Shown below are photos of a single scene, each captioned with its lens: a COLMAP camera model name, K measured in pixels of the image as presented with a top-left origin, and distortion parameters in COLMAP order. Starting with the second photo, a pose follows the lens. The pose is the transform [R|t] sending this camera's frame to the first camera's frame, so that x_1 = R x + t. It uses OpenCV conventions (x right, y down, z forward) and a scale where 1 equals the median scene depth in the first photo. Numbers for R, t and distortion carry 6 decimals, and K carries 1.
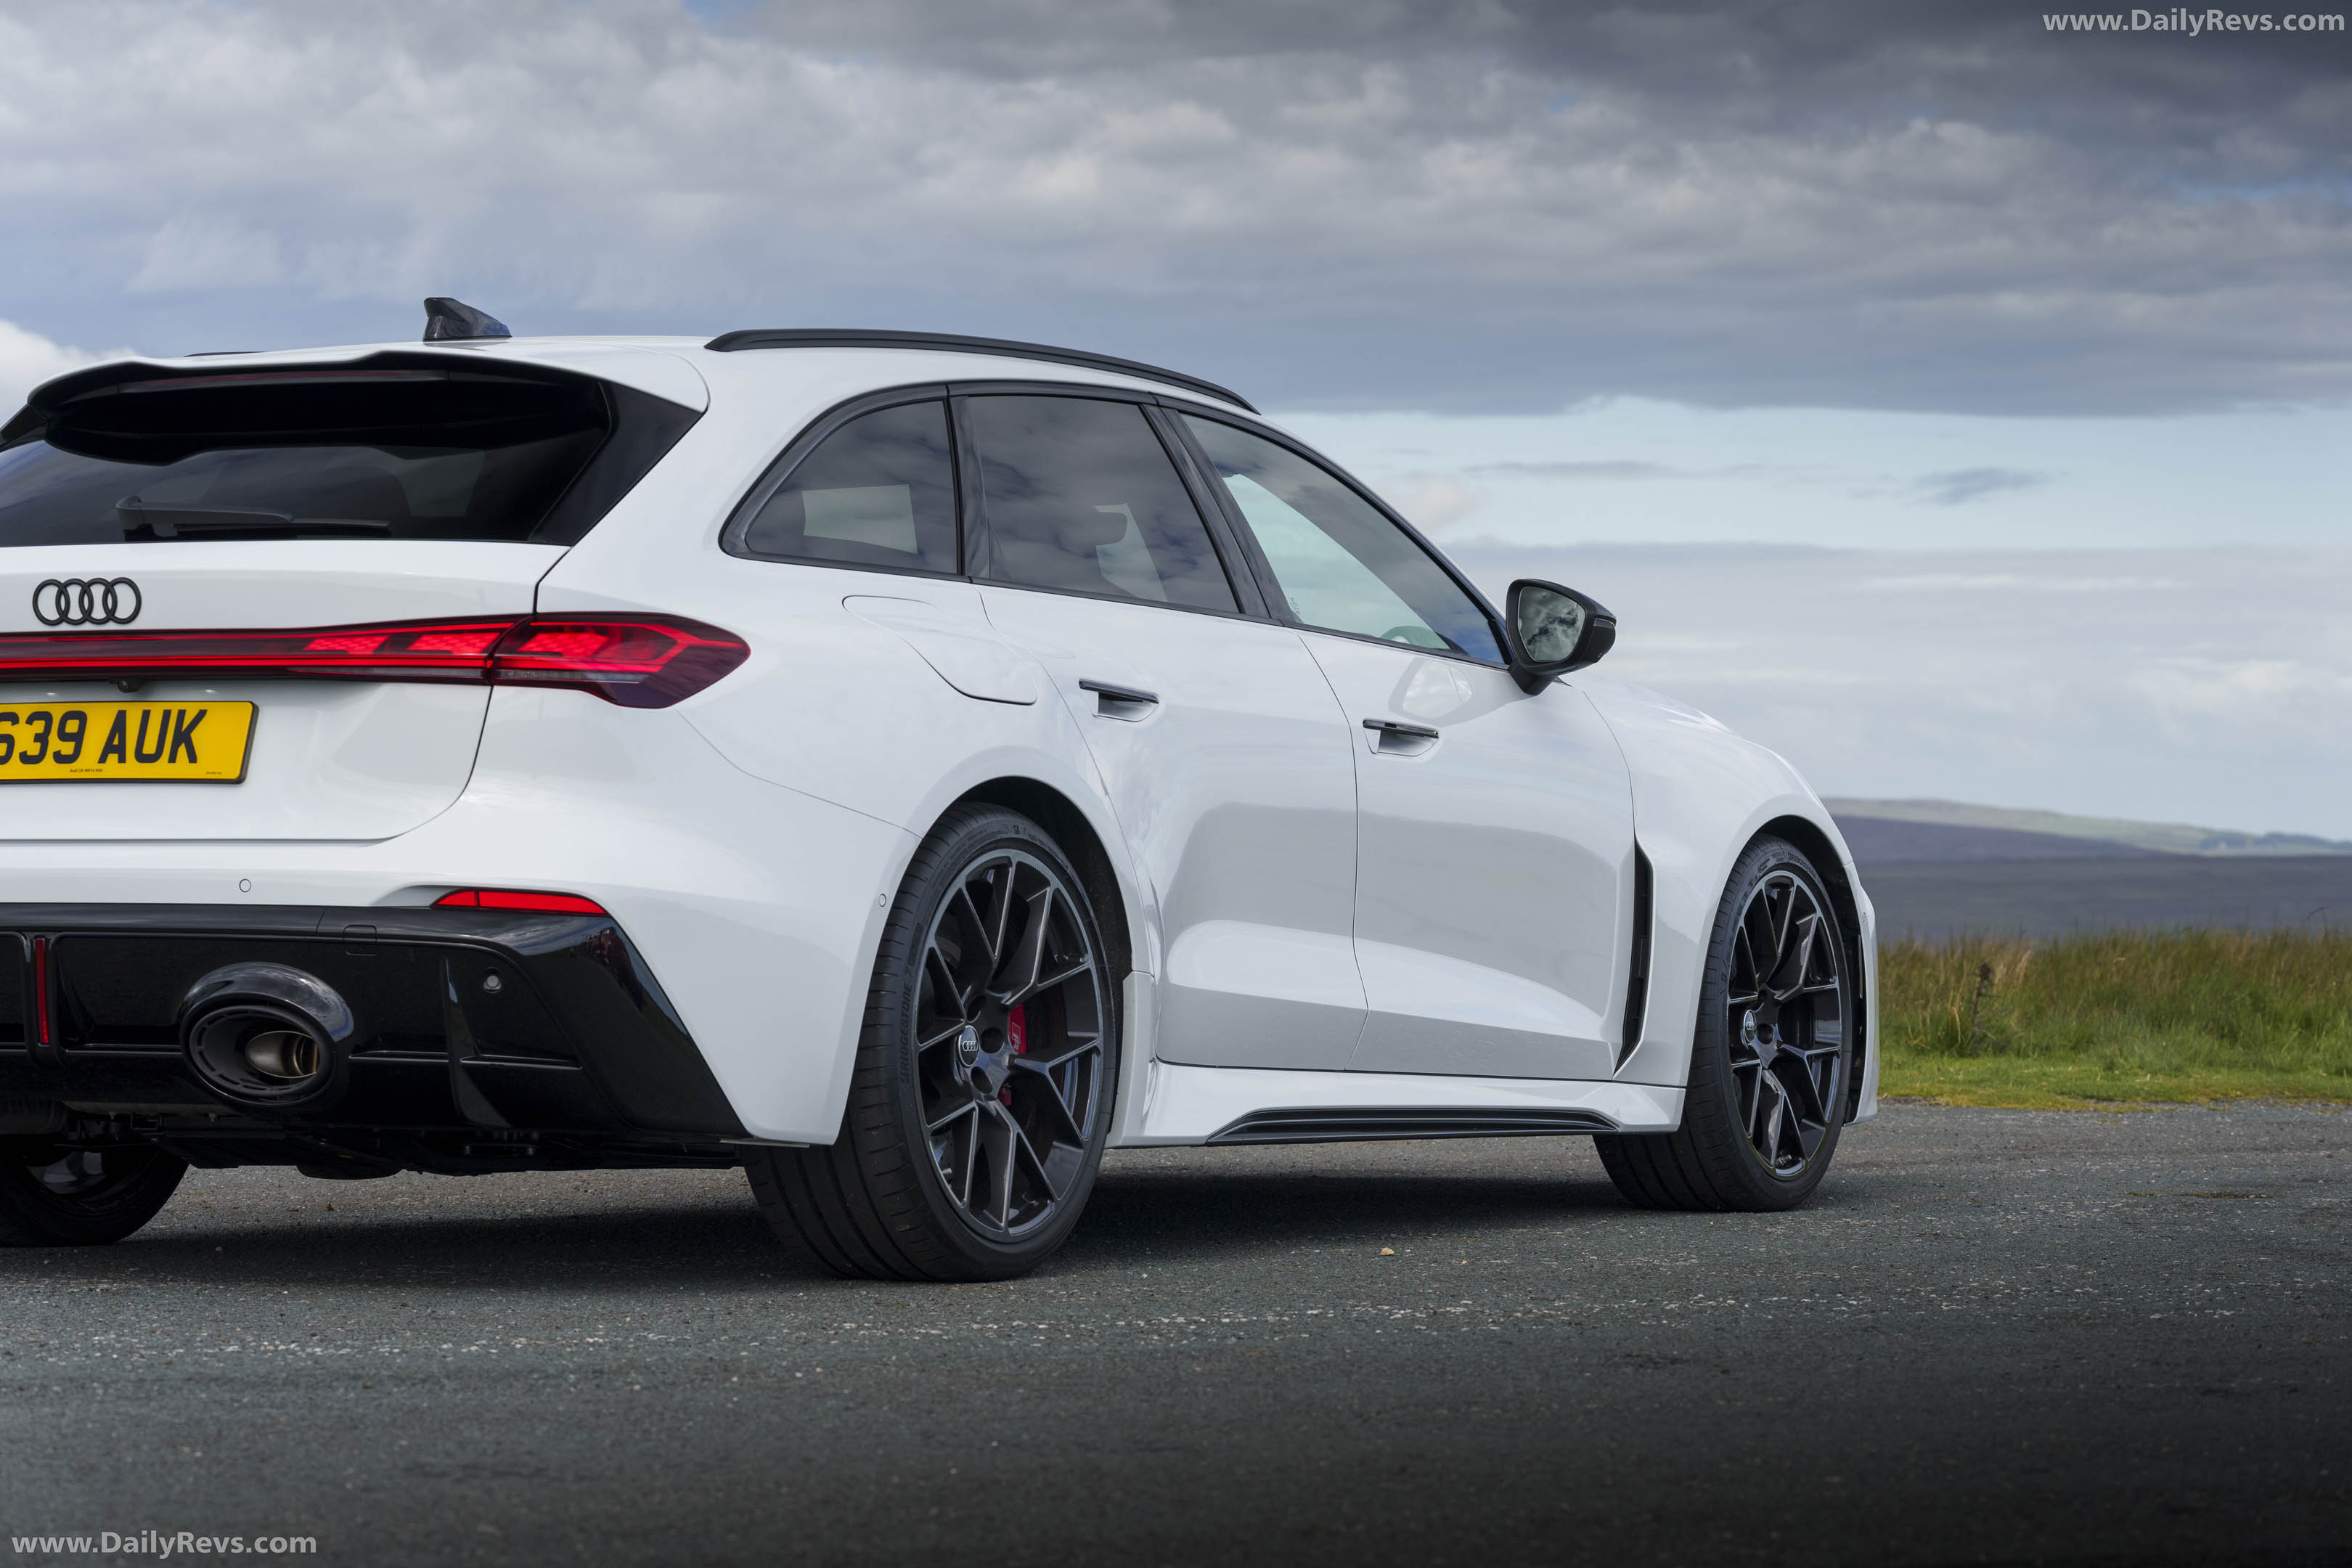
lens RADIAL K [[7074.7, 0, 1262.7], [0, 7074.7, 752.9], [0, 0, 1]] dist [0.007374, 0.000000]
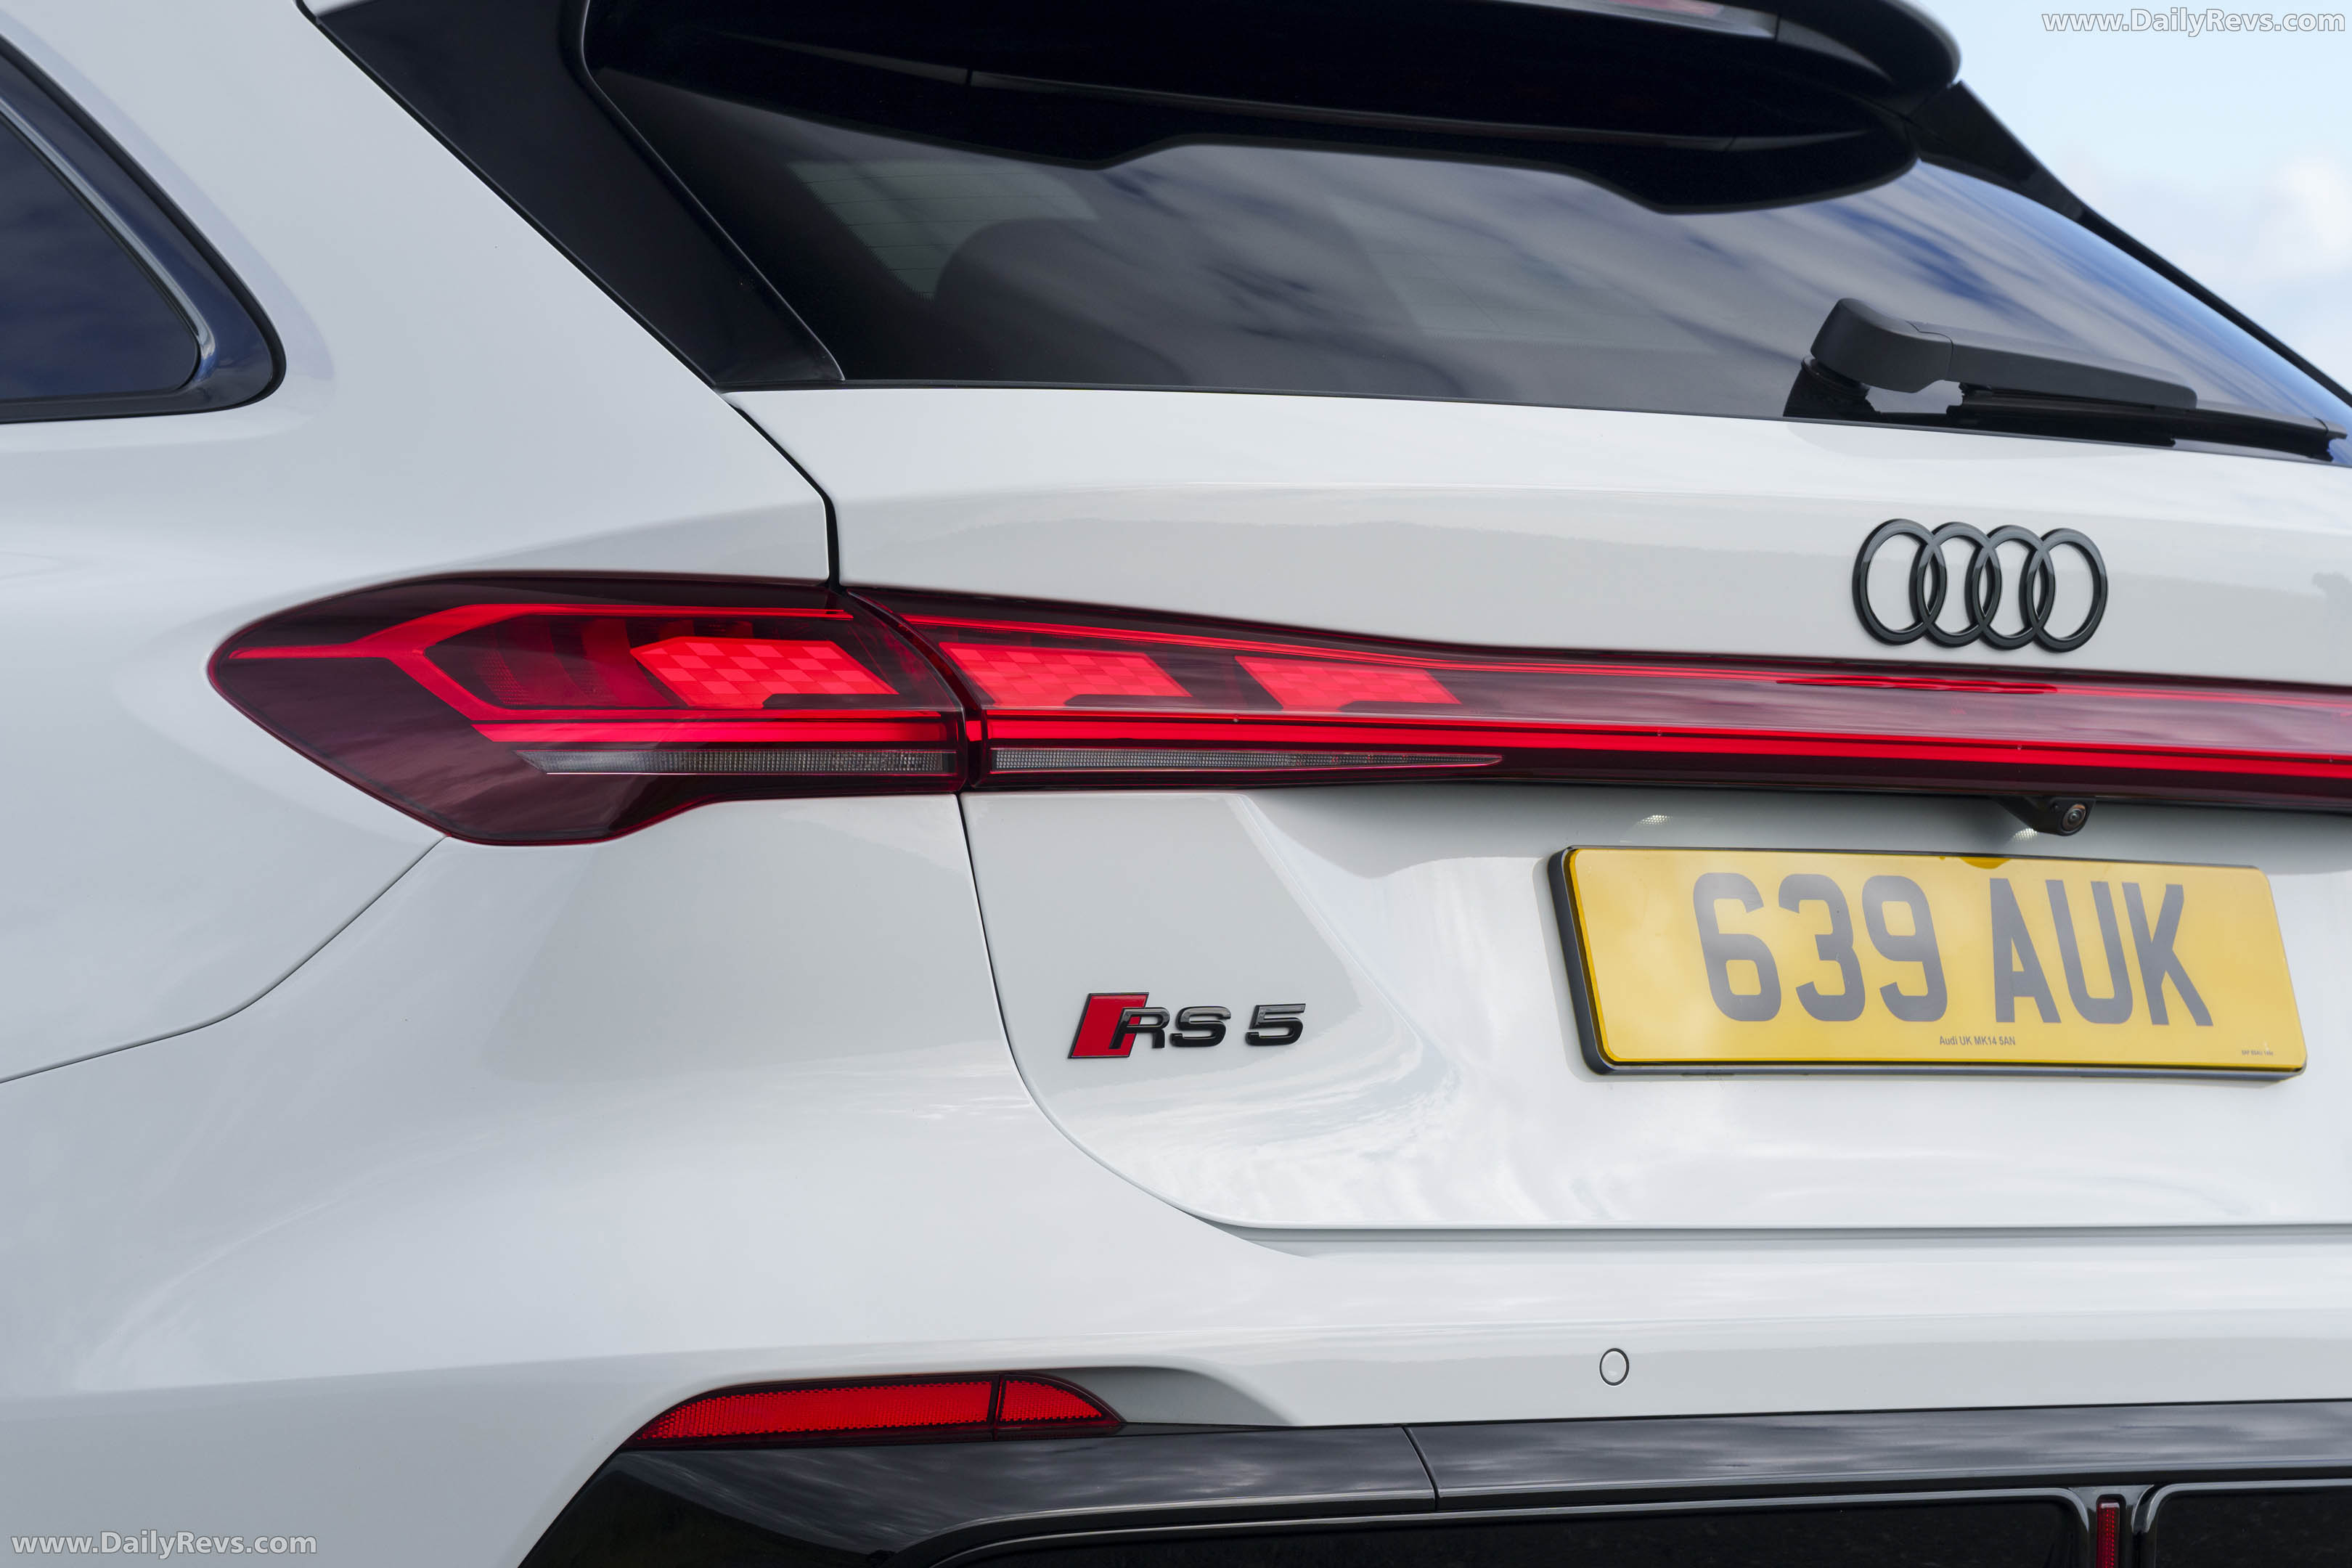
lens RADIAL K [[9889.8, 0, 1175.4], [0, 9889.8, 784.2], [0, 0, 1]] dist [-0.067625, 0.000000]
pose [[0.355315, 0.025982, 0.934386, -0.666178], [-0.028321, 0.999454, -0.017021, -0.000930], [-0.934318, -0.020415, 0.355857, 0.854211]]
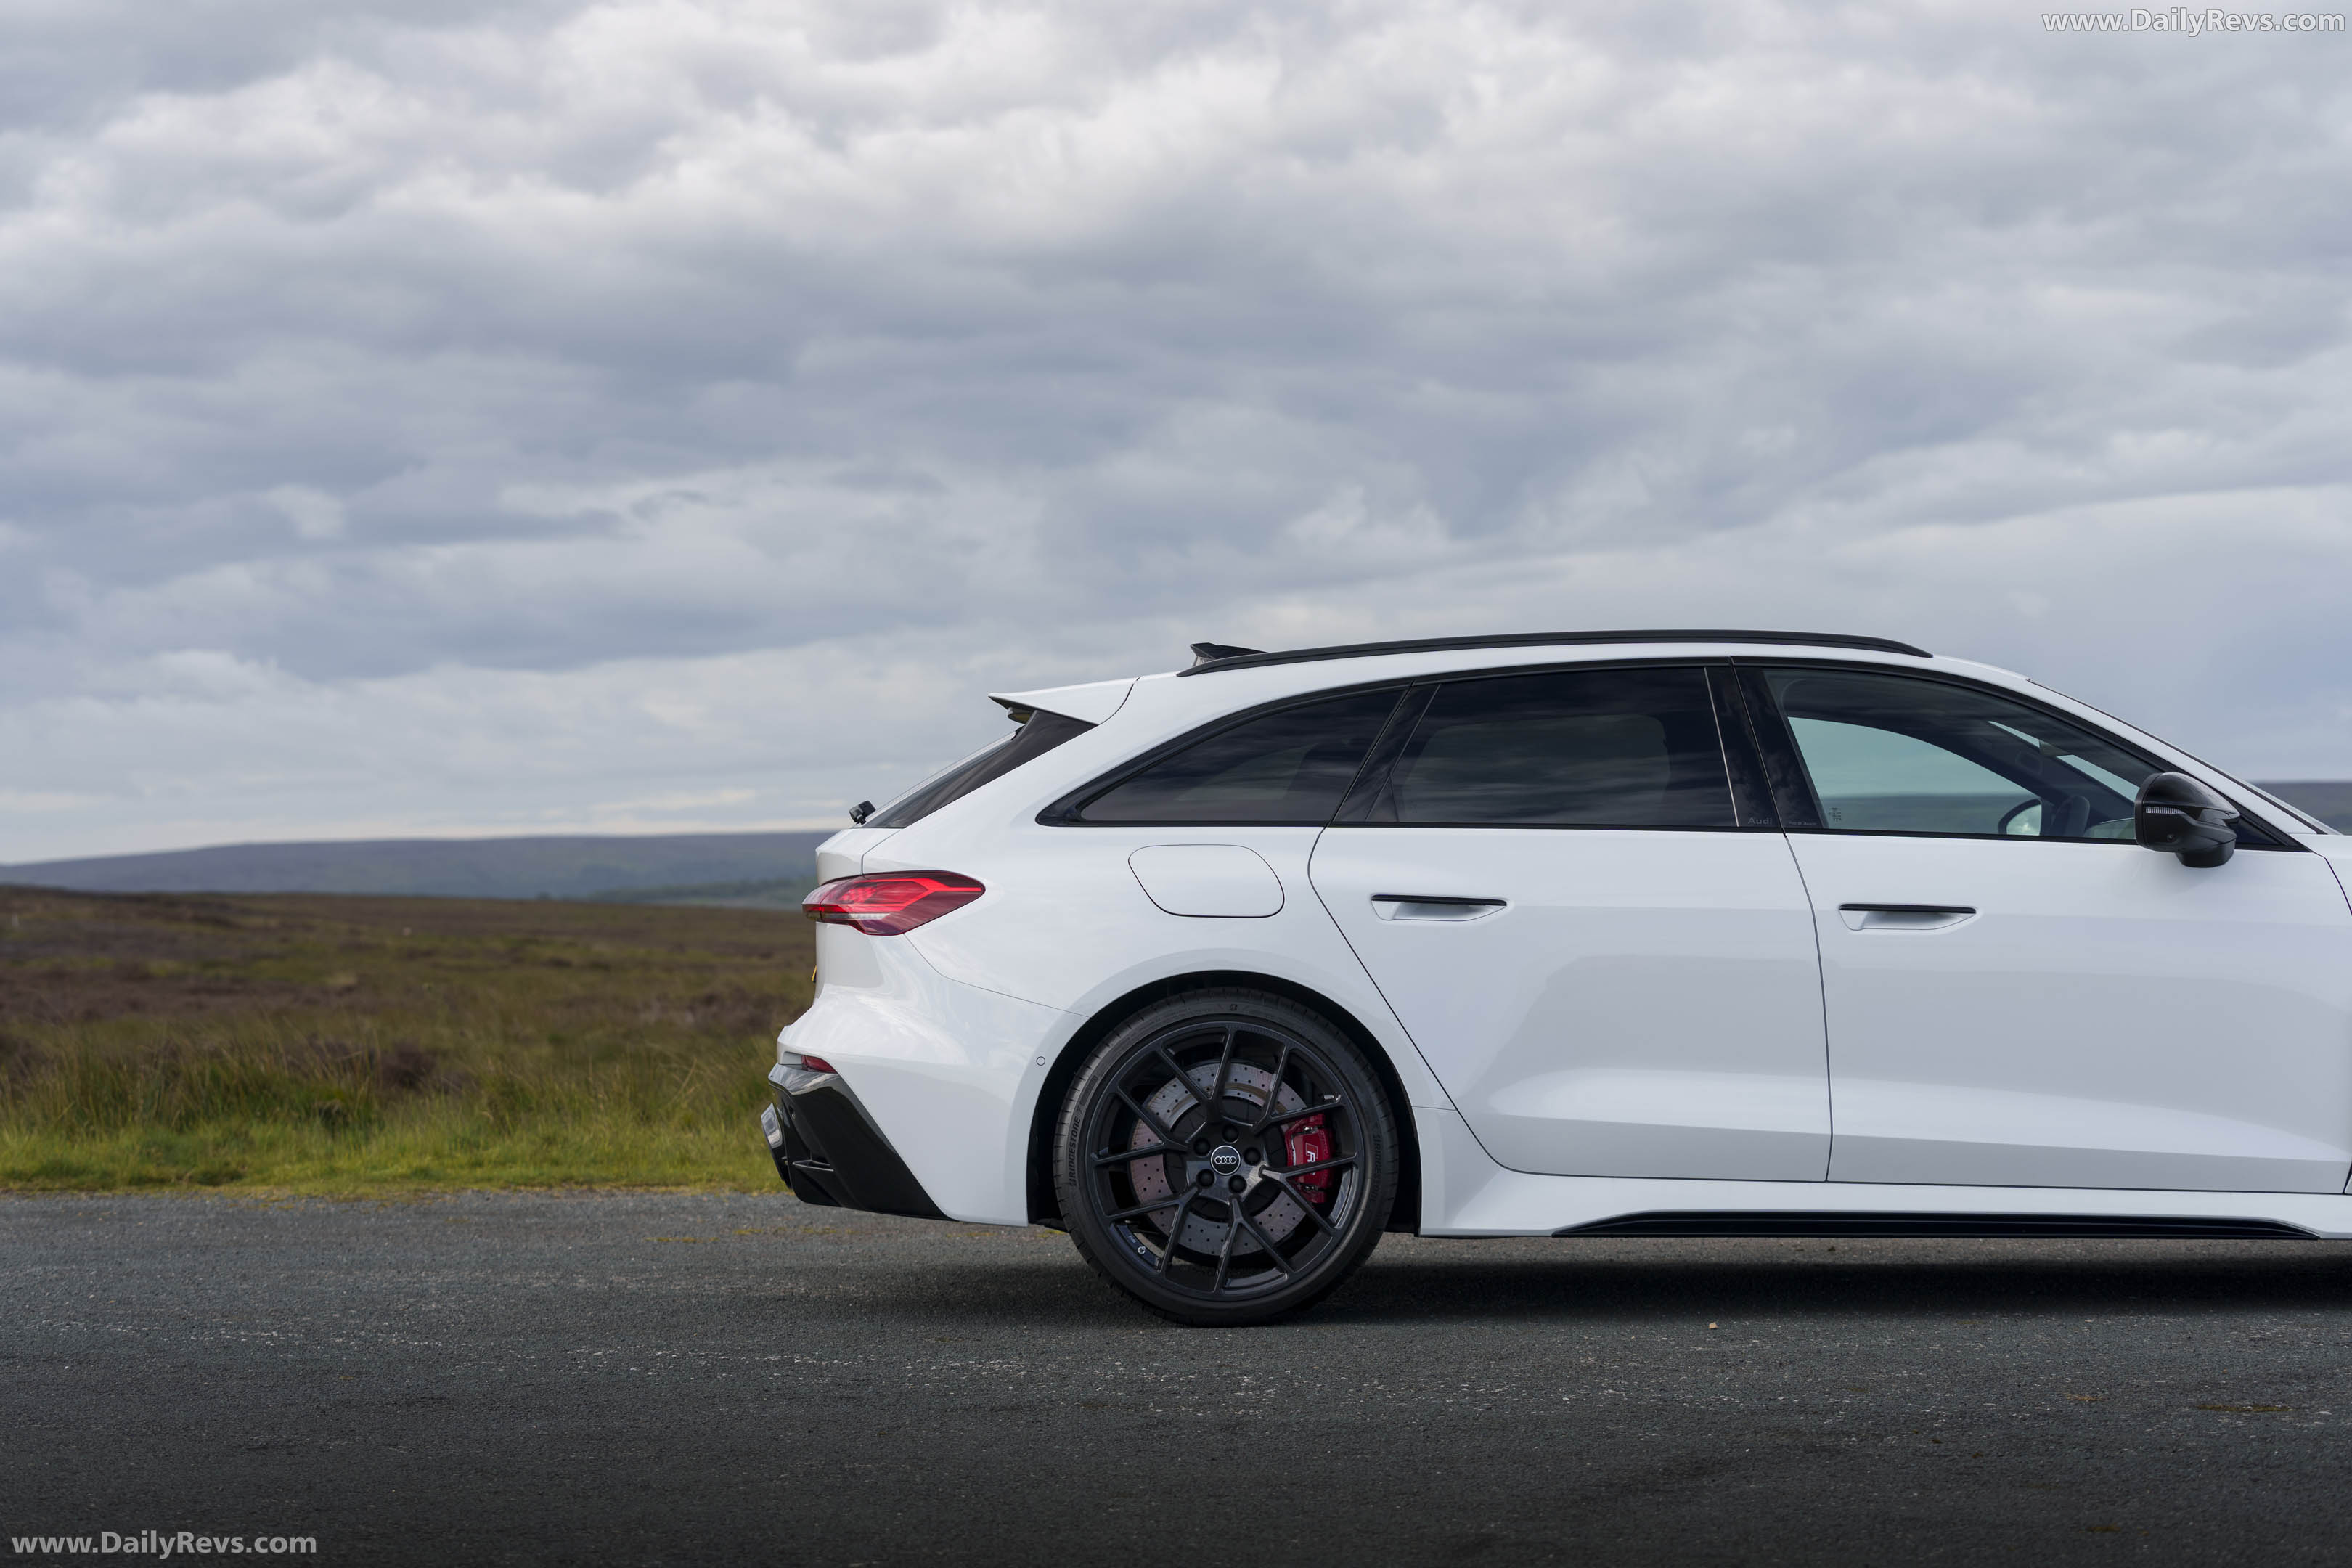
lens RADIAL K [[4961.7, 0, 1150.9], [0, 4961.7, 798.6], [0, 0, 1]] dist [0.046365, 0.000000]
pose [[0.429344, -0.044423, -0.902048, 0.883997], [0.035858, 0.998840, -0.032123, 0.000626], [0.902429, -0.018554, 0.430440, 0.583845]]
